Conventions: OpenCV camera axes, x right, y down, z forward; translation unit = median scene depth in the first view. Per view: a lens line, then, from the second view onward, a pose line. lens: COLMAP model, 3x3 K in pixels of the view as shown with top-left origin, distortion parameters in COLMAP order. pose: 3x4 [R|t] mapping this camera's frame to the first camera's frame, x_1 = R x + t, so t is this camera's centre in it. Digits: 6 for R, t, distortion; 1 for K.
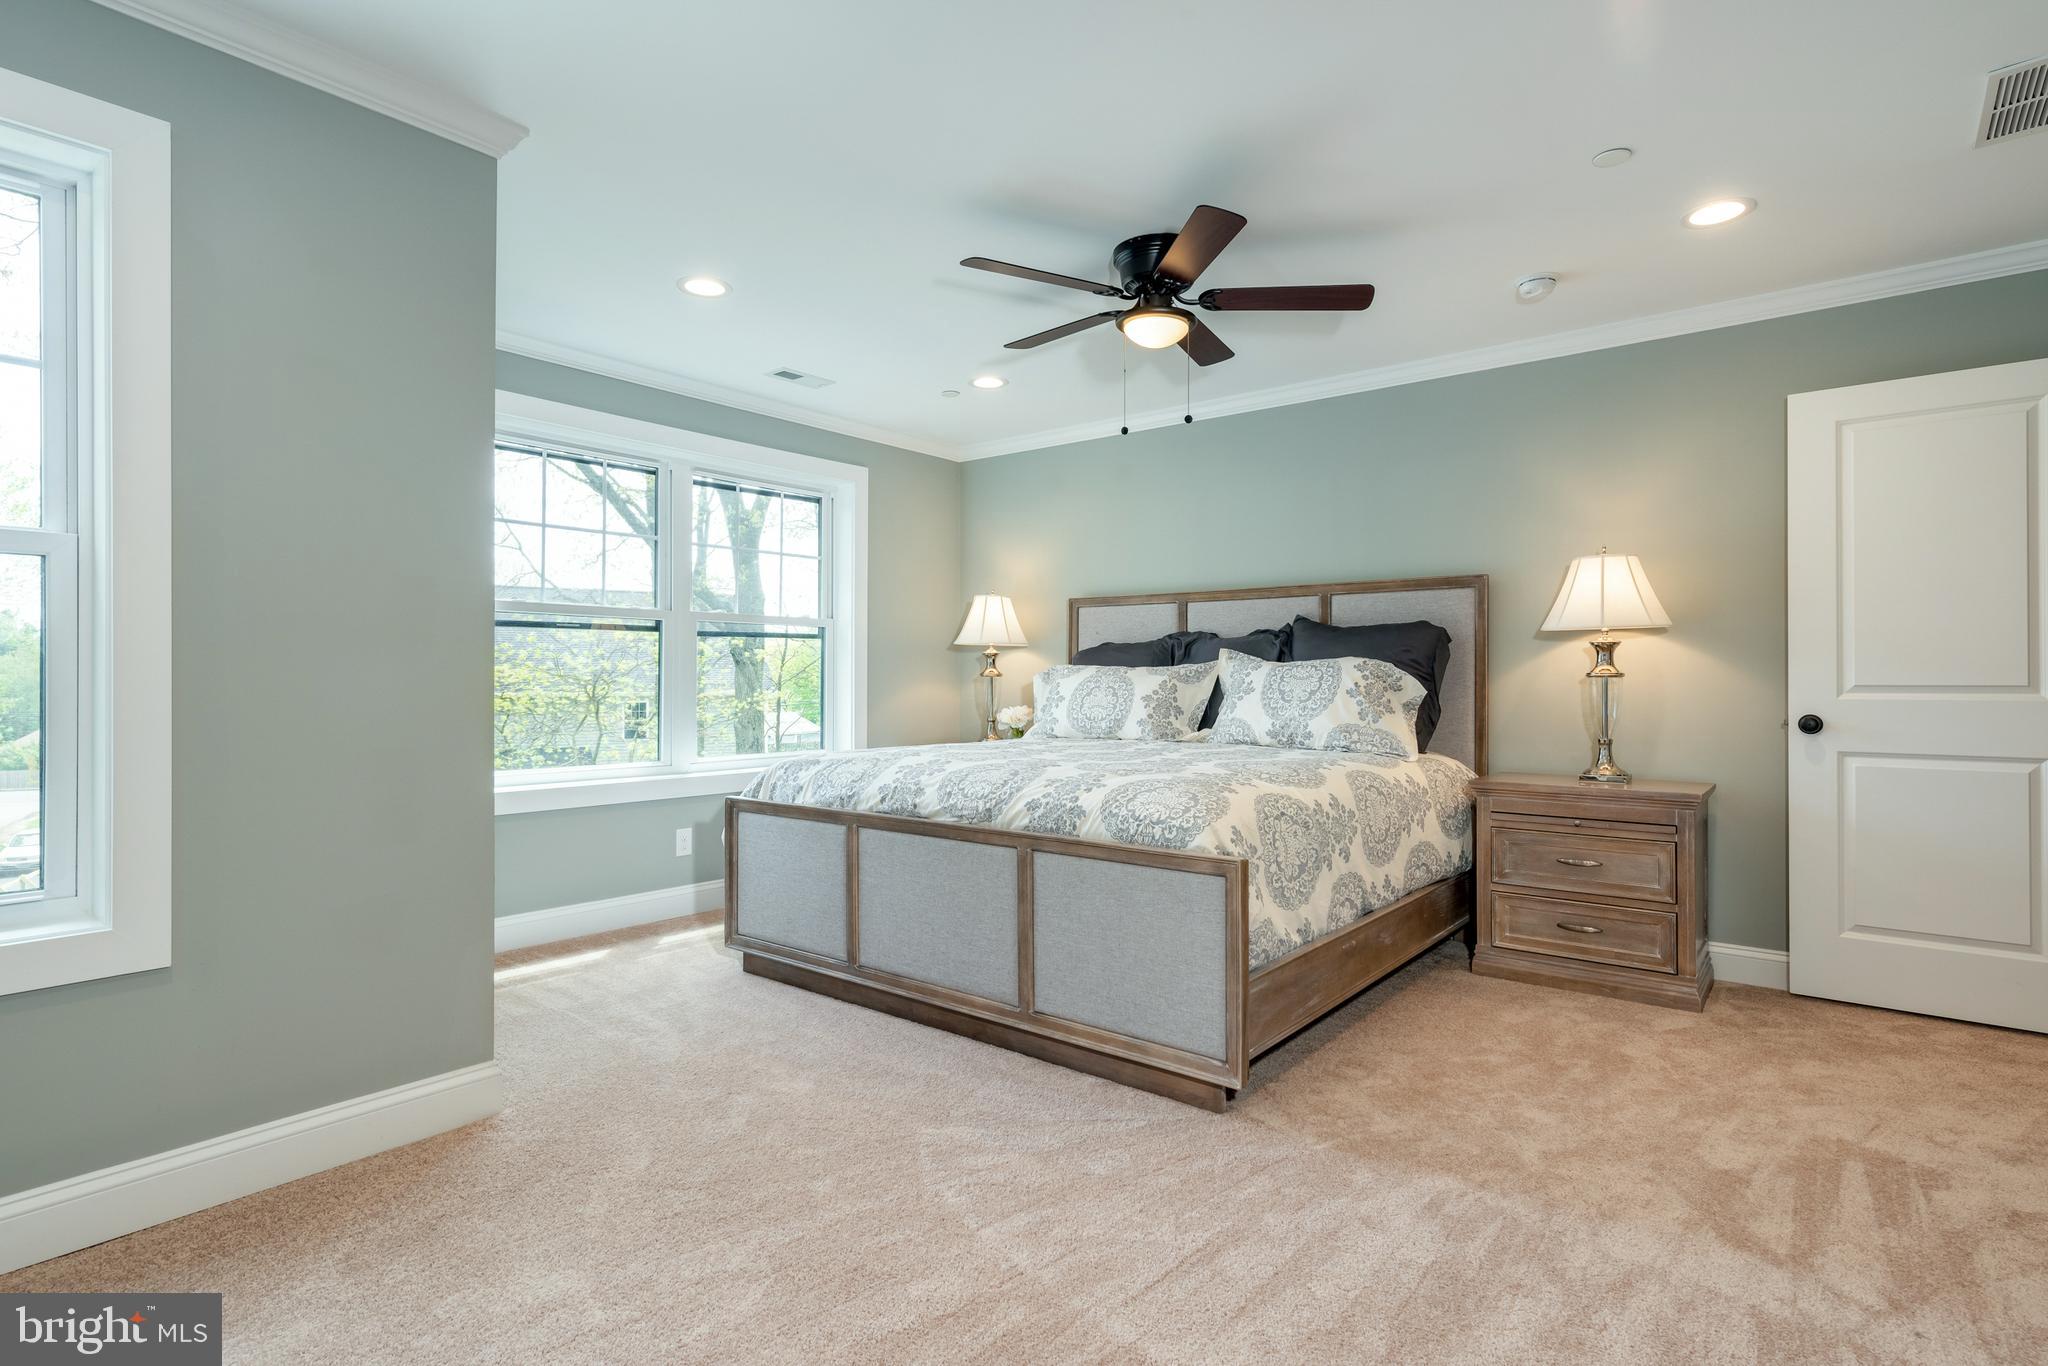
lens RADIAL K [[980.6, 0, 1027.8], [0, 980.6, 677.6], [0, 0, 1]] dist [-0.000603, 0.000195]
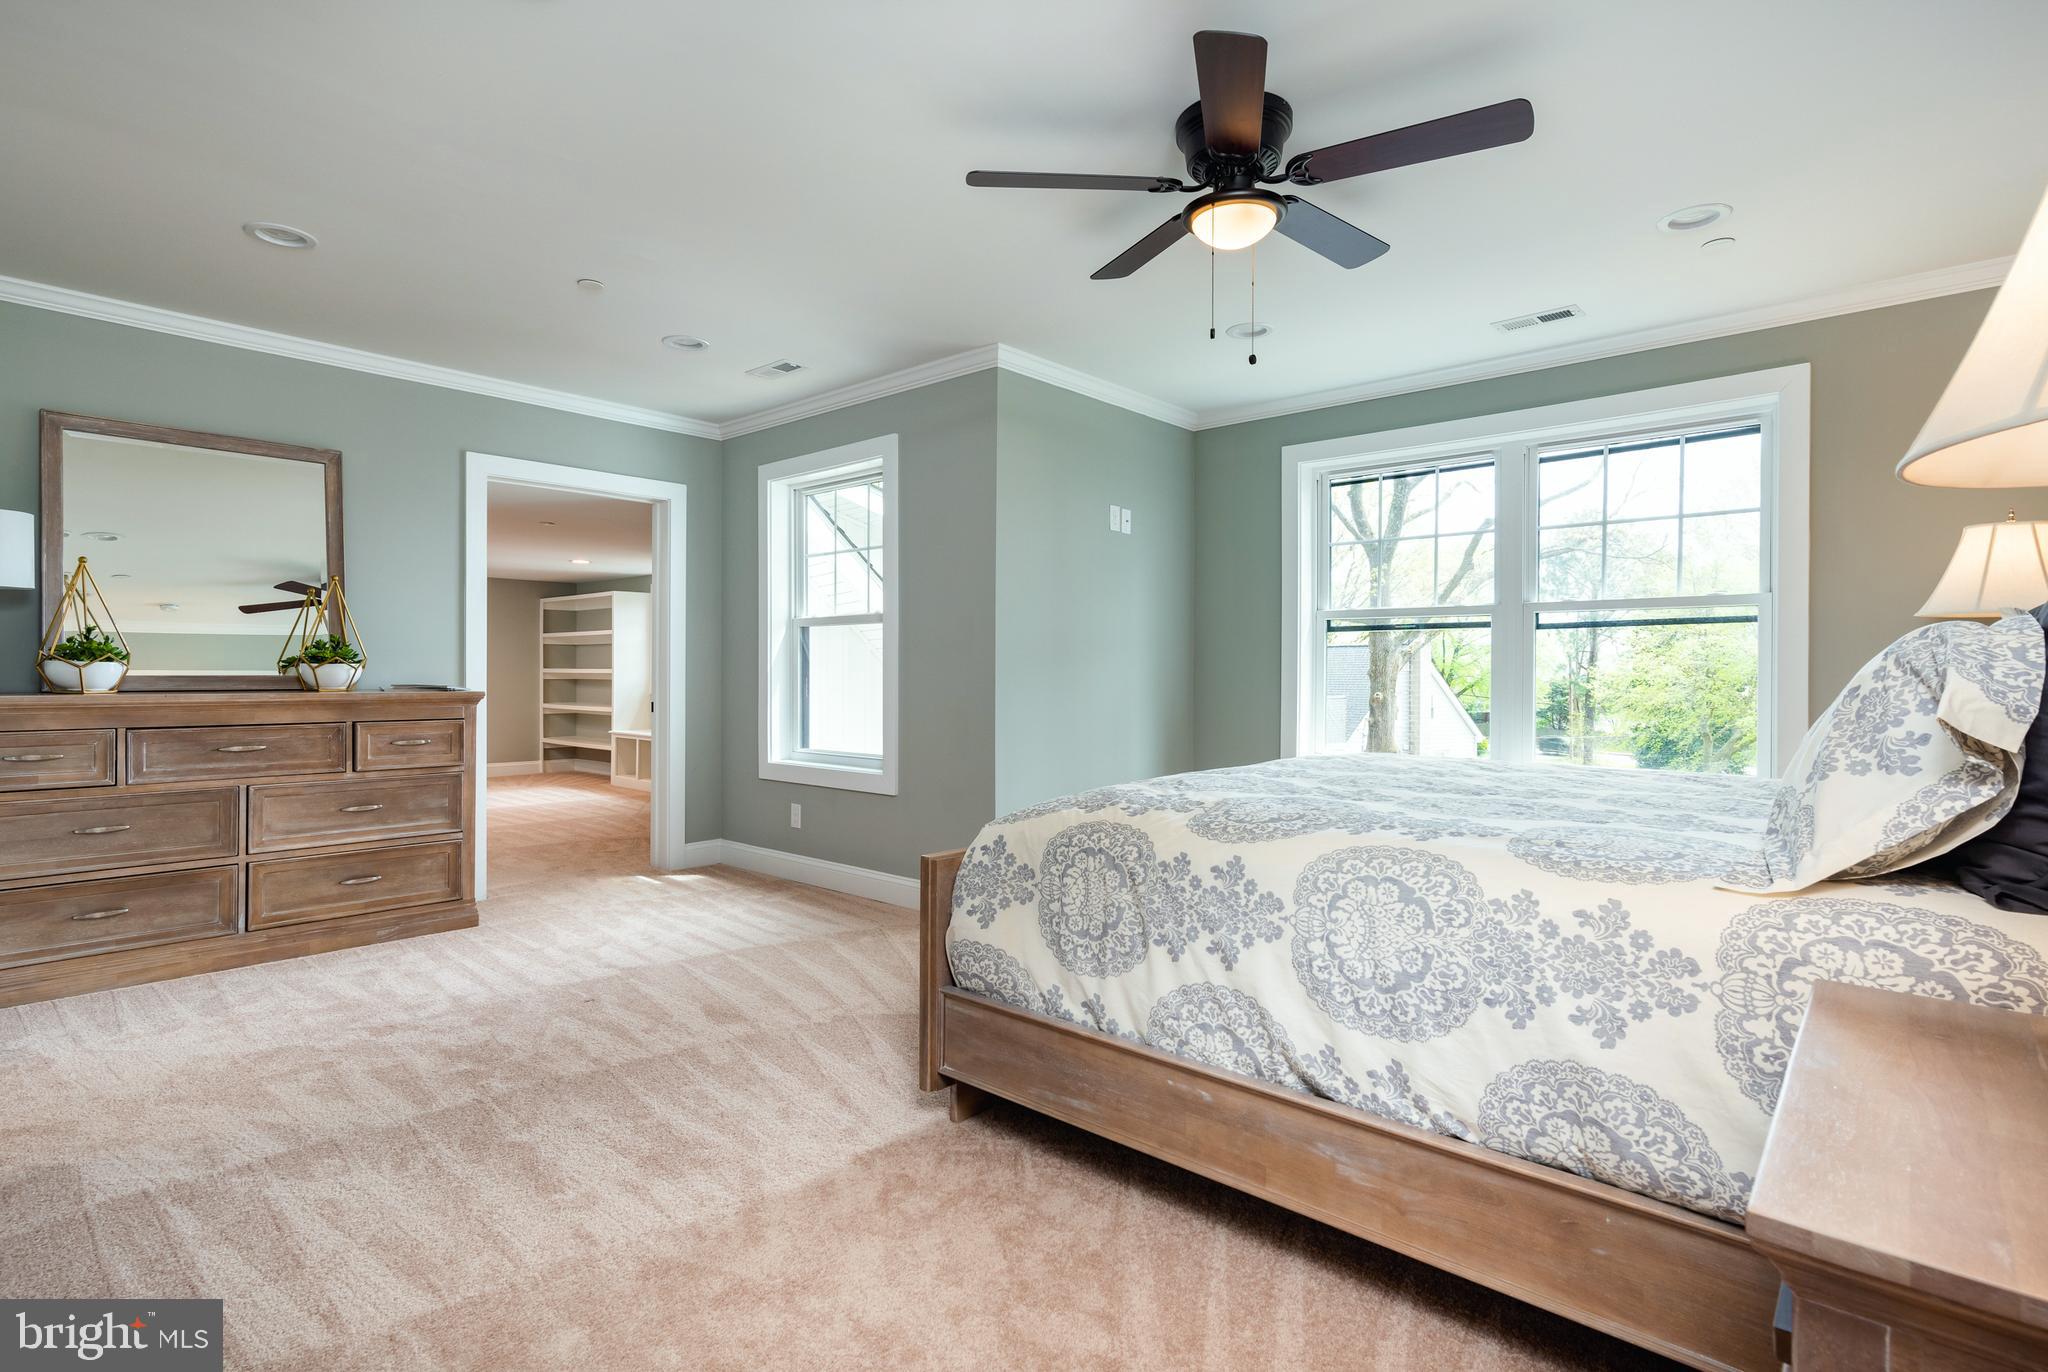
lens RADIAL K [[980.6, 0, 1027.8], [0, 980.6, 680.6], [0, 0, 1]] dist [-0.000603, 0.000195]
pose [[-0.020566, 0.004698, -0.999777, 0.822565], [-0.003354, 0.999983, 0.004768, 0.003619], [0.999783, 0.003452, -0.020550, 0.773365]]
